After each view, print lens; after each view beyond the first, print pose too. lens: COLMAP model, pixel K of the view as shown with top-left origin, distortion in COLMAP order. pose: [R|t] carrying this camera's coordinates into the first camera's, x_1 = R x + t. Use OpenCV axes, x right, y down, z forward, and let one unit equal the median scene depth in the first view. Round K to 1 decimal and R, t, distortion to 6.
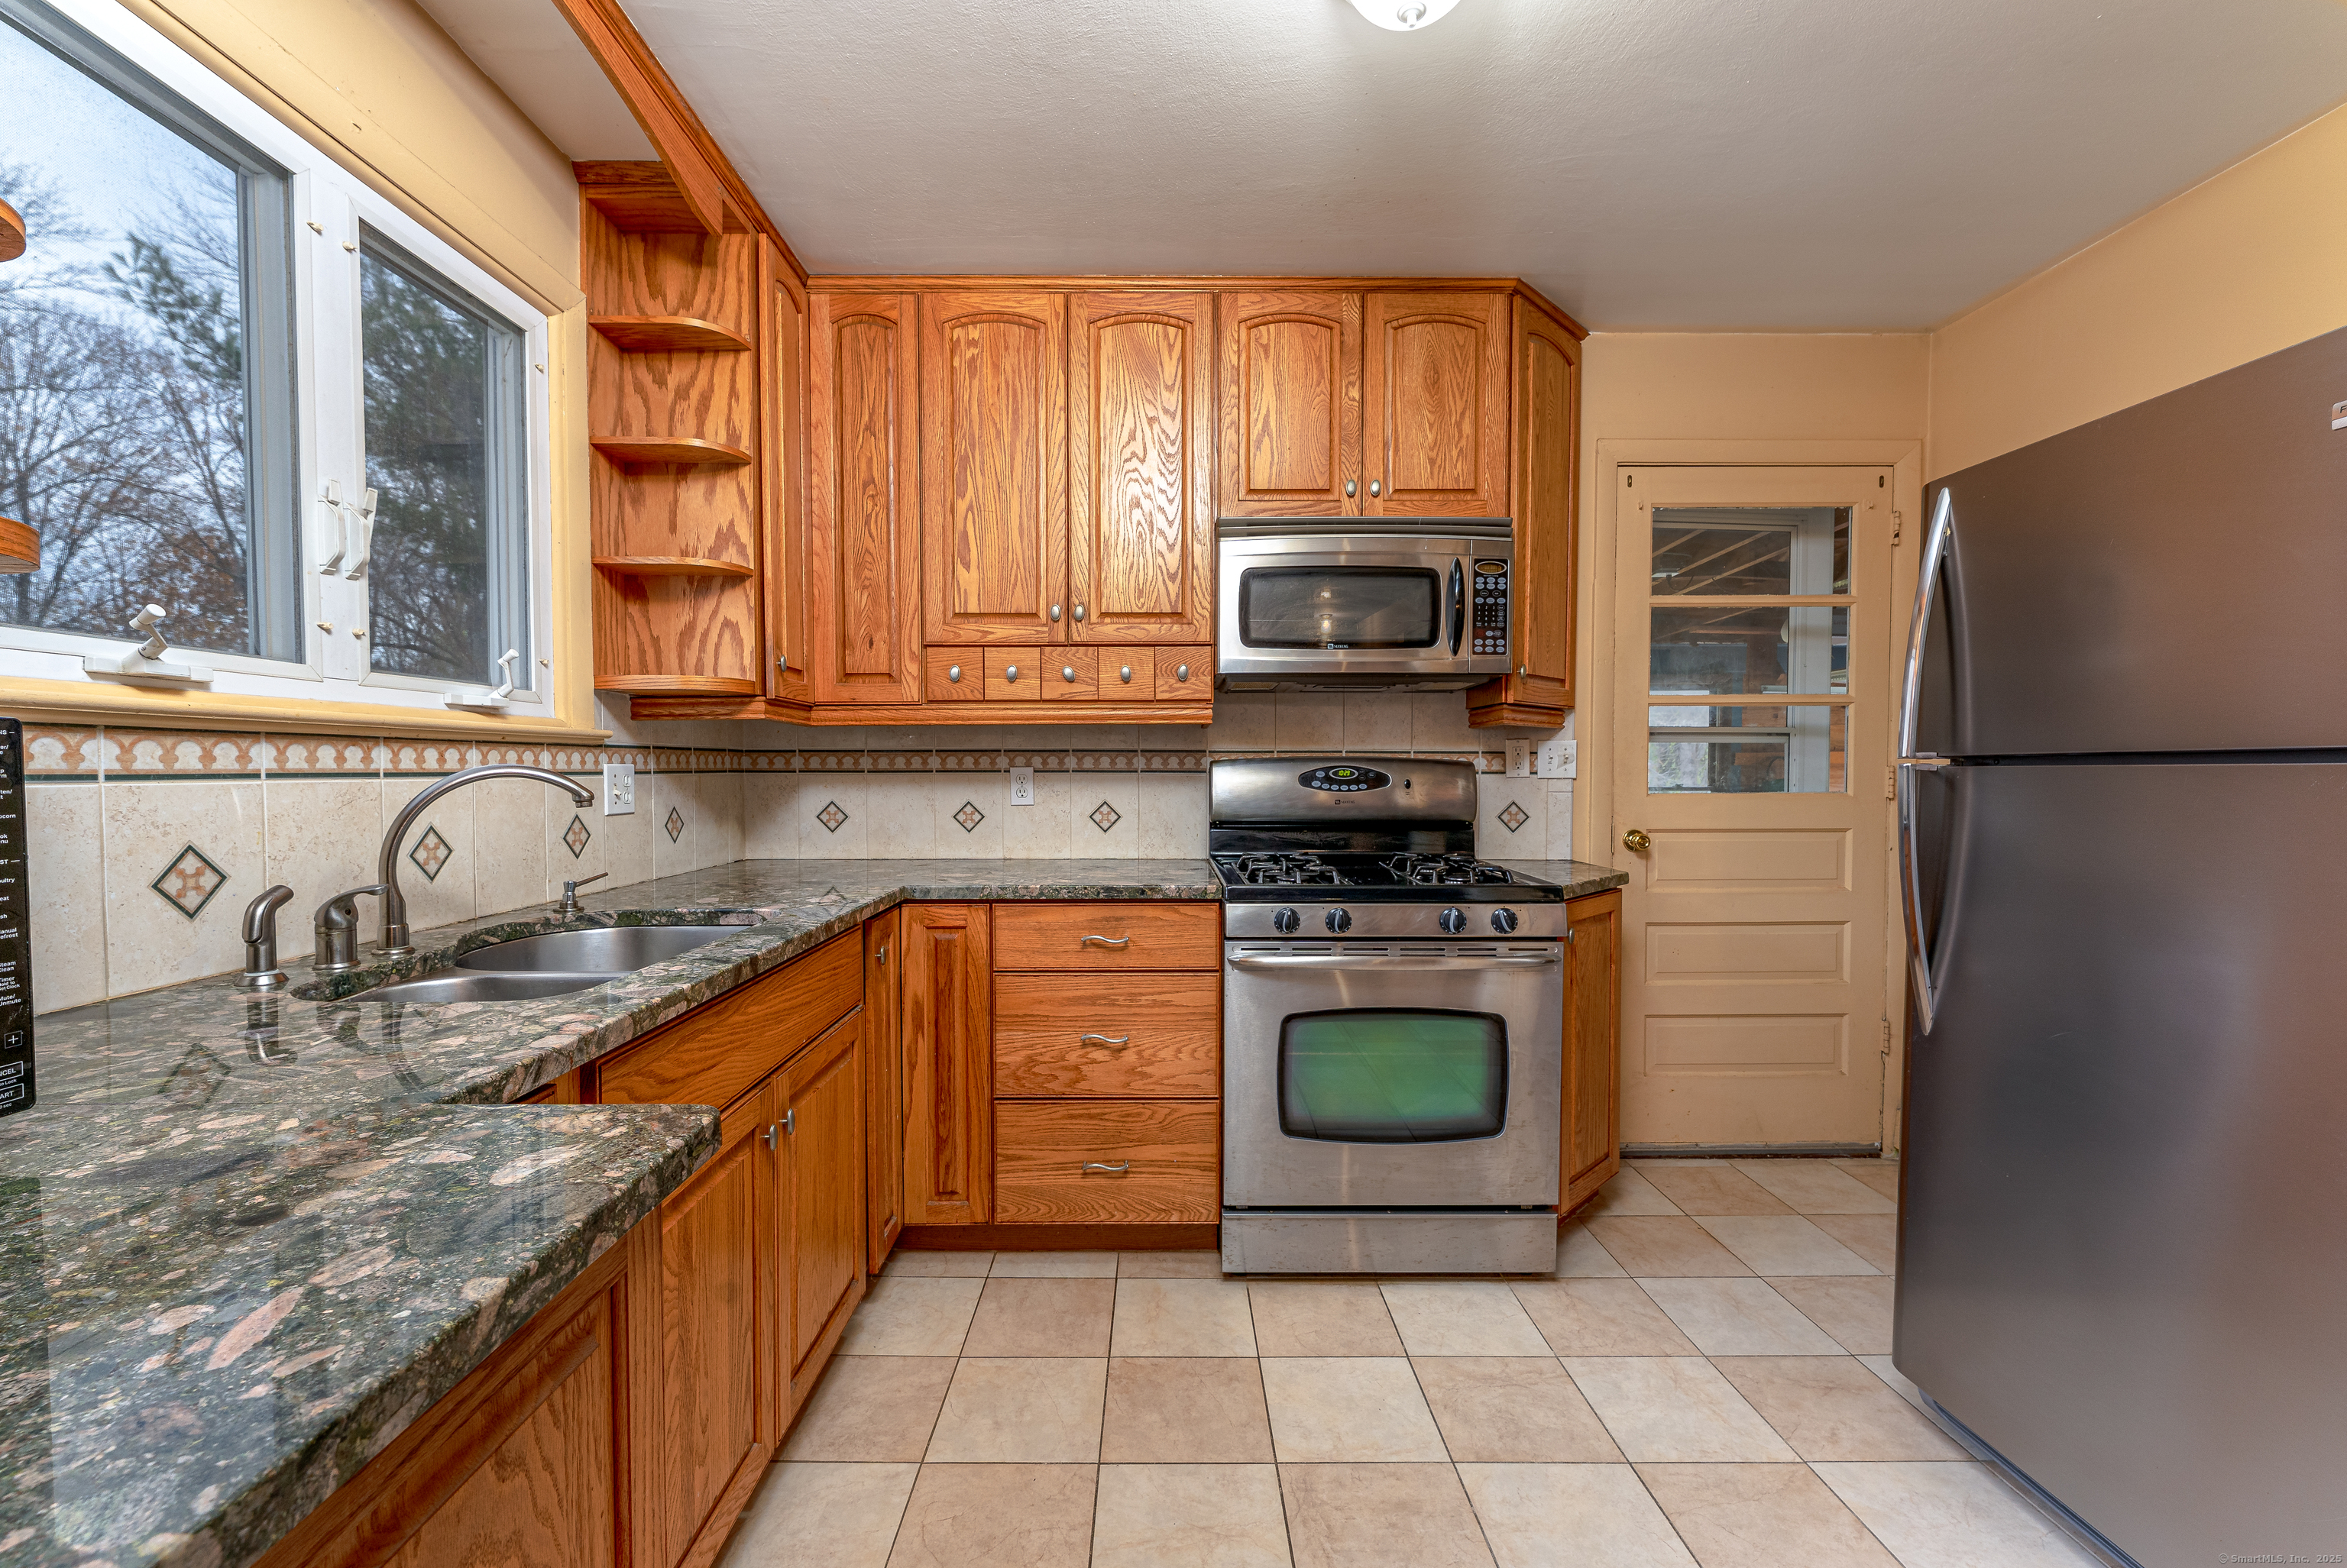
lens RADIAL K [[966.0, 0, 1167.5], [0, 966.0, 795.1], [0, 0, 1]] dist [0.002889, 0.000204]
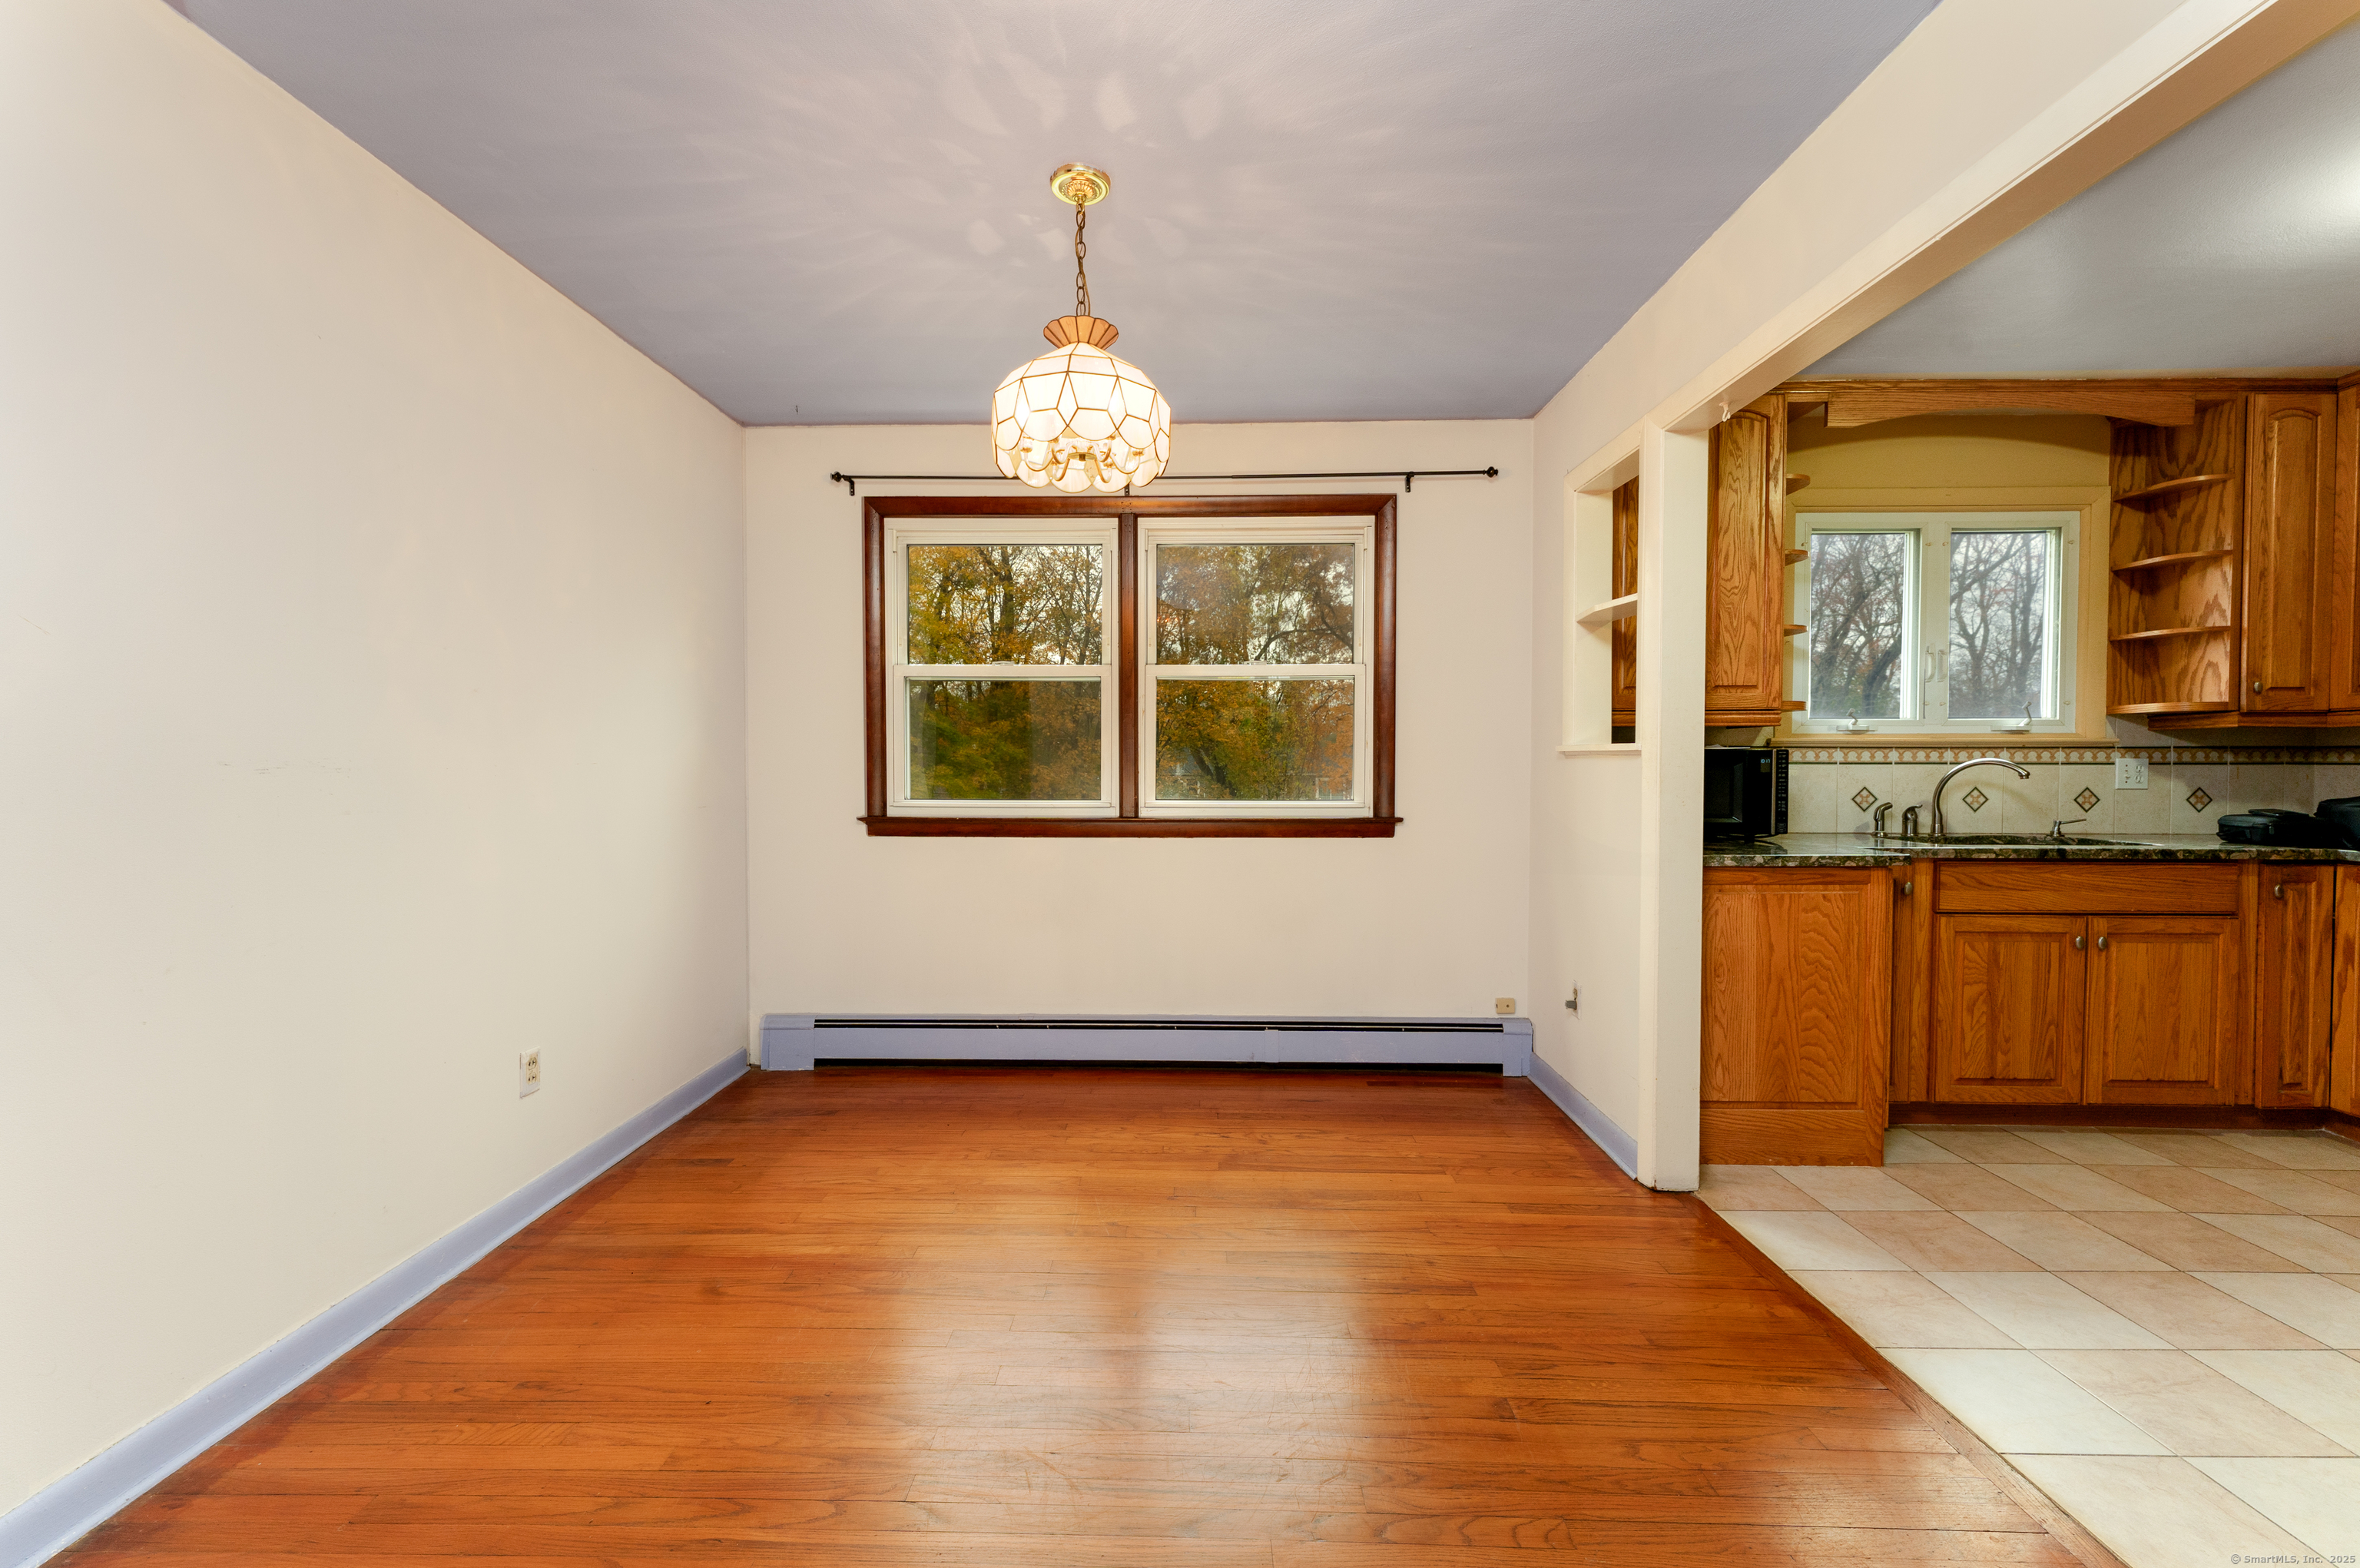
lens RADIAL K [[960.7, 0, 1179.6], [0, 960.7, 787.9], [0, 0, 1]] dist [-0.000077, -0.000111]
pose [[-0.028511, 0.027959, -0.999202, 0.976754], [-0.029731, 0.999143, 0.028806, 0.016628], [0.999151, 0.030528, -0.027655, -0.496667]]
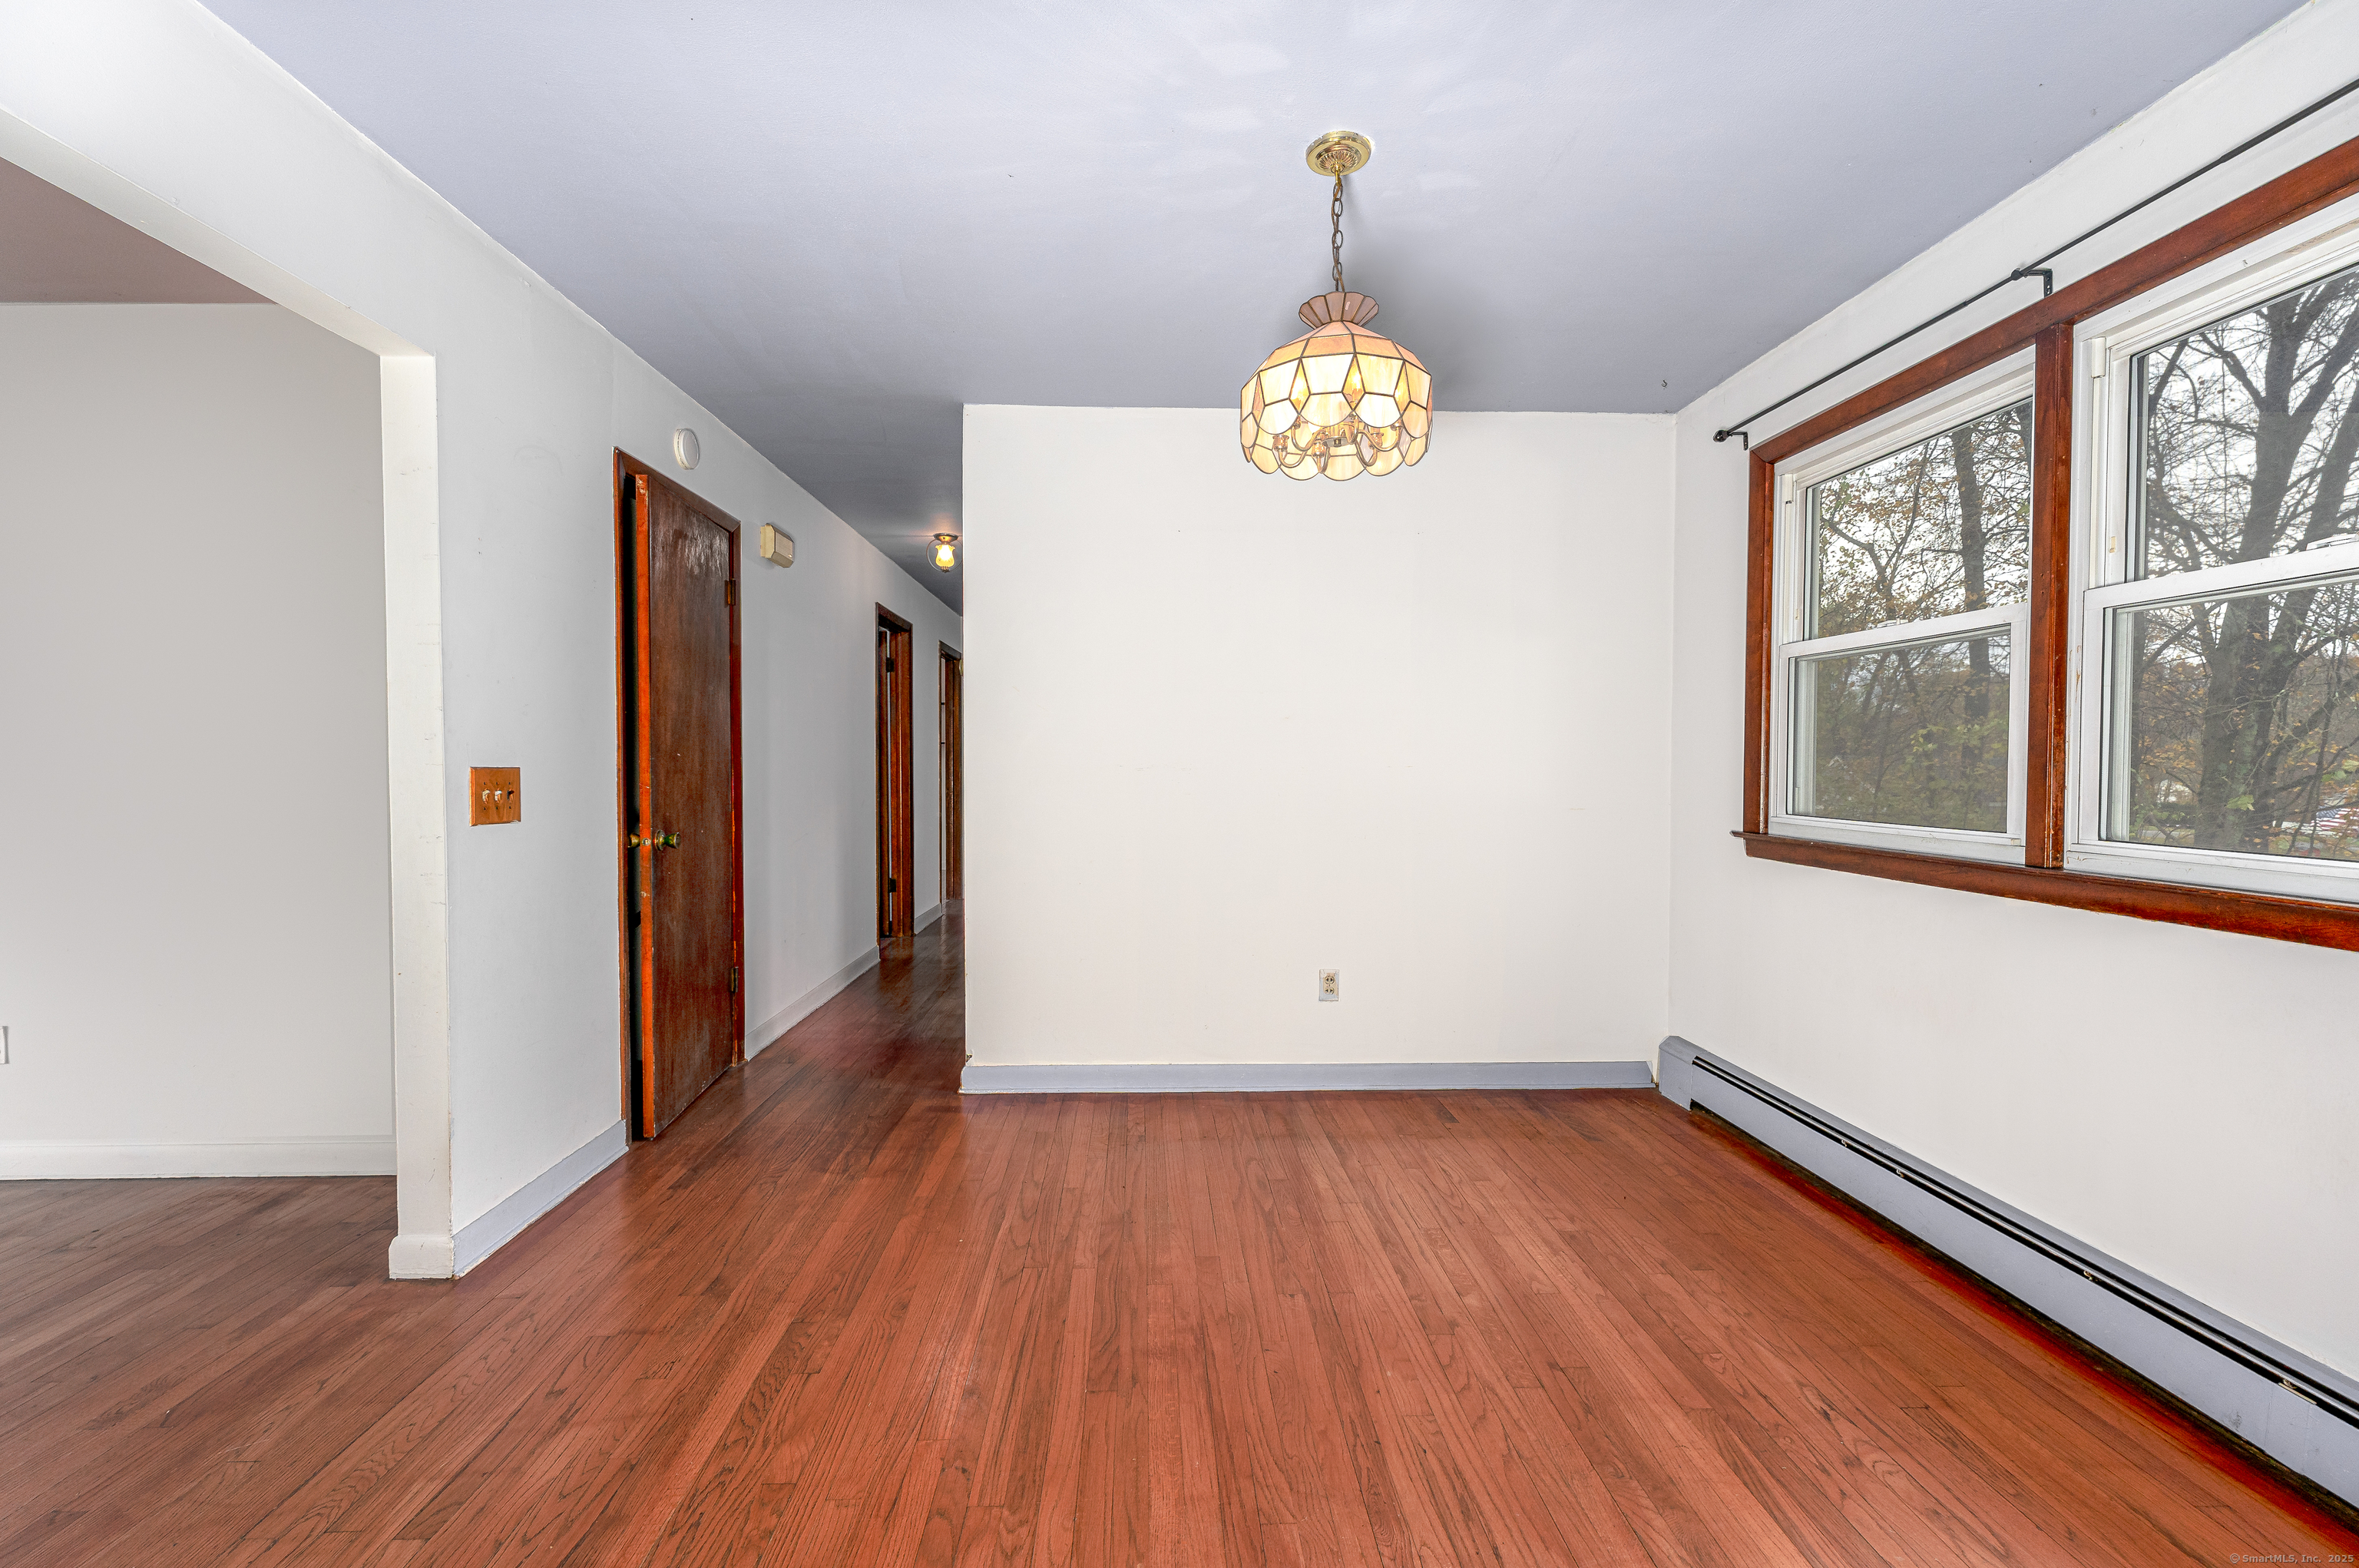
lens RADIAL K [[977.5, 0, 1179.5], [0, 977.5, 784.0], [0, 0, 1]] dist [0.000564, 0.000026]
pose [[-0.999628, -0.000764, -0.027249, 0.271711], [-0.002085, 0.998821, 0.048498, -0.002925], [0.027180, 0.048537, -0.998452, 0.210565]]
